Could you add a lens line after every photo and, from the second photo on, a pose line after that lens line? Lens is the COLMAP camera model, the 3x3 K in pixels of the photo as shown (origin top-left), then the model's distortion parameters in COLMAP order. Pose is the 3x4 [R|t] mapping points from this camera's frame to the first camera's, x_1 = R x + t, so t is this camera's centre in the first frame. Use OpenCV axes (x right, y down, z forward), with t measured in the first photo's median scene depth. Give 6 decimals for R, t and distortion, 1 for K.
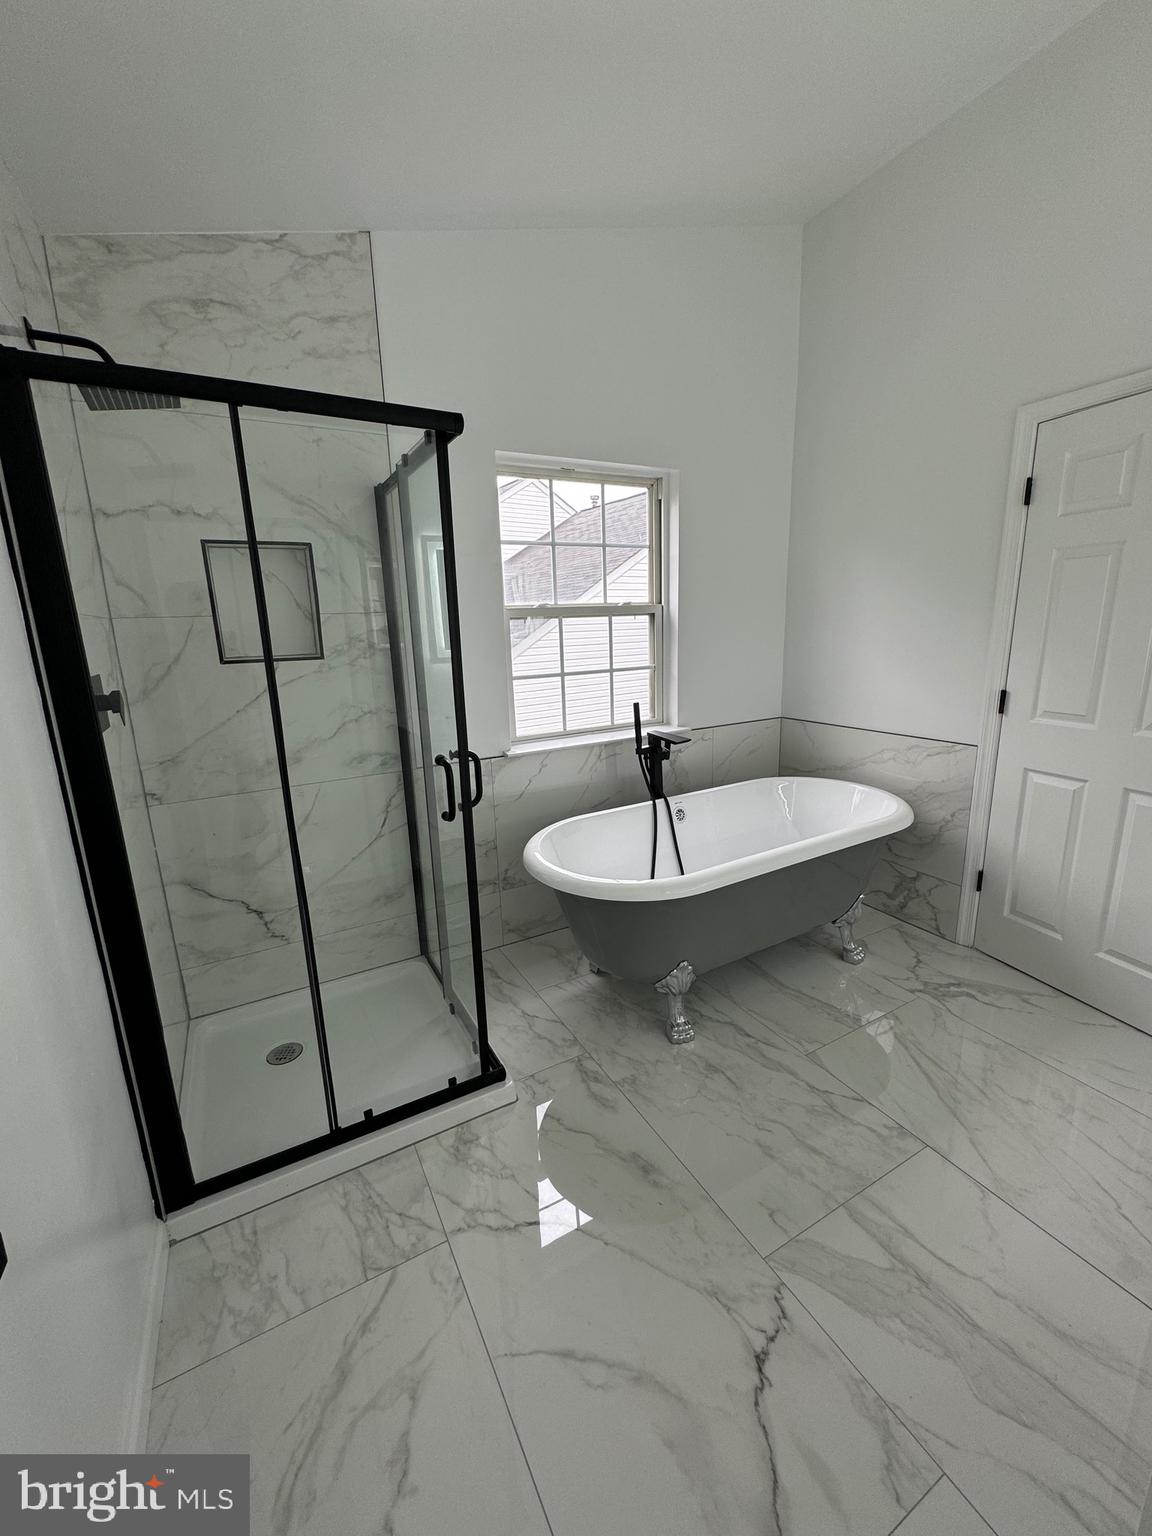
lens RADIAL K [[615.6, 0, 576.0], [0, 615.6, 768.0], [0, 0, 1]] dist [-0.002119, -0.000078]
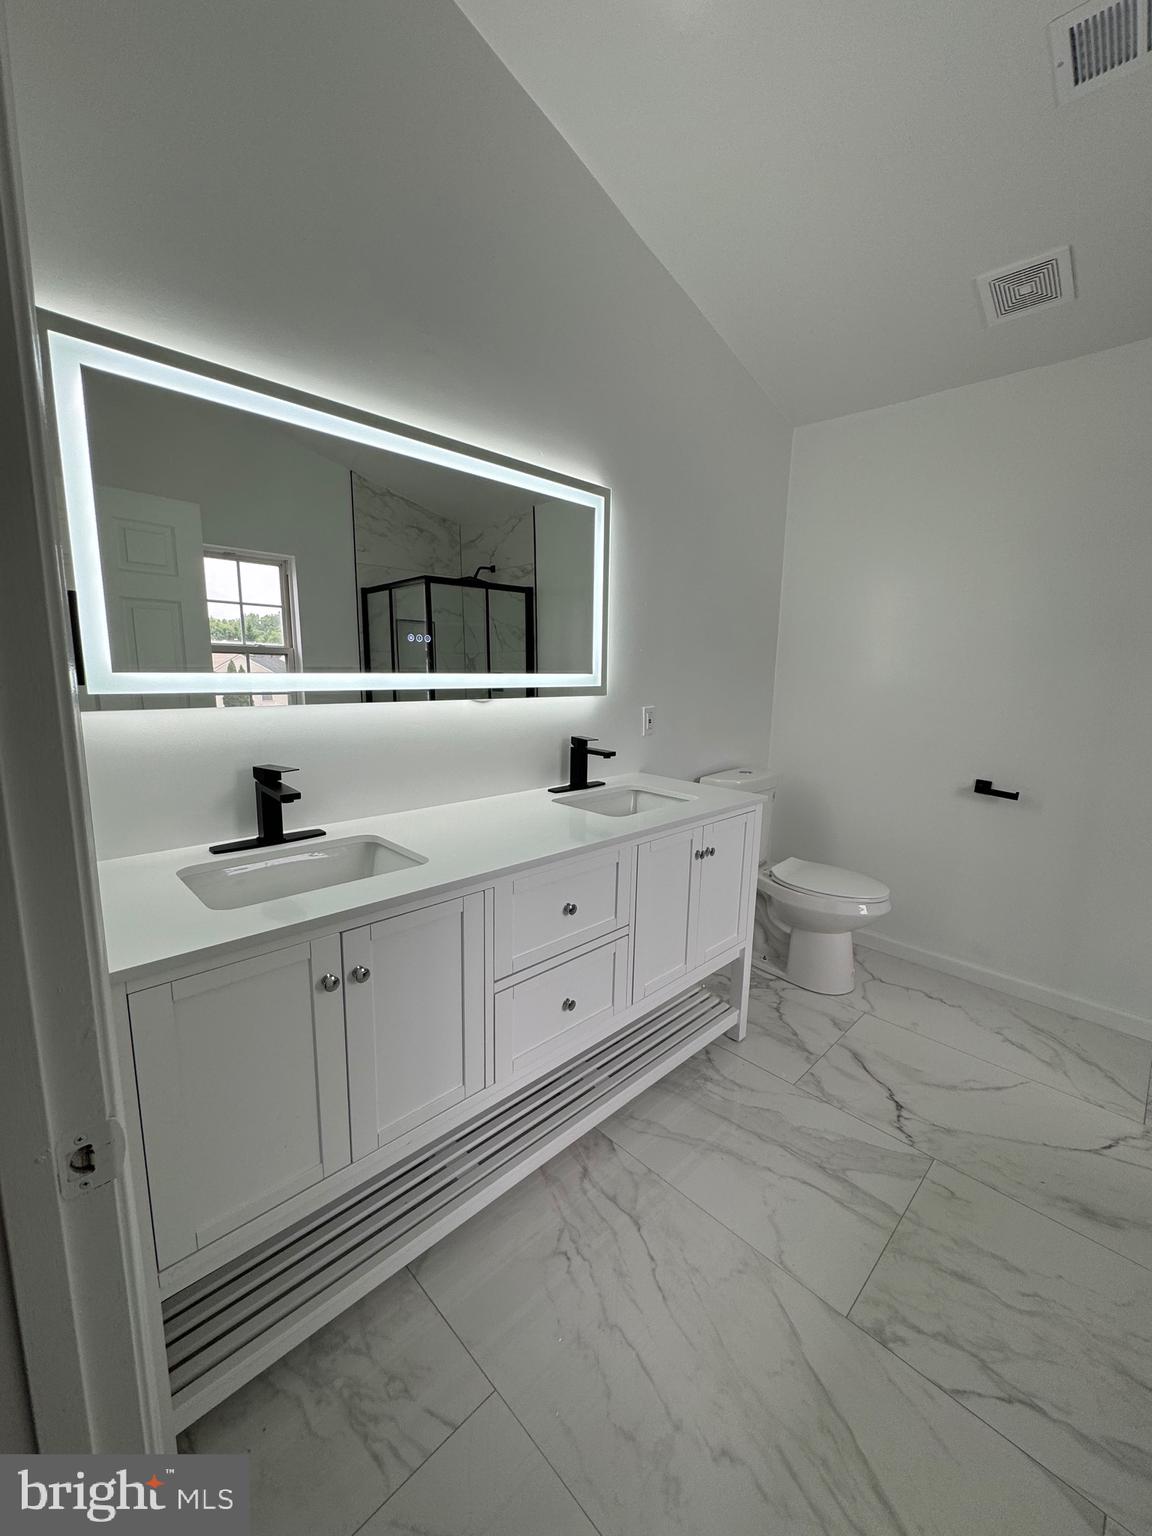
lens RADIAL K [[615.6, 0, 576.0], [0, 615.6, 768.0], [0, 0, 1]] dist [-0.002119, -0.000078]
pose [[-0.961837, 0.058460, -0.267306, 1.292257], [-0.053045, 0.918540, 0.391752, -0.366138], [0.268433, 0.390981, -0.880385, 1.602545]]
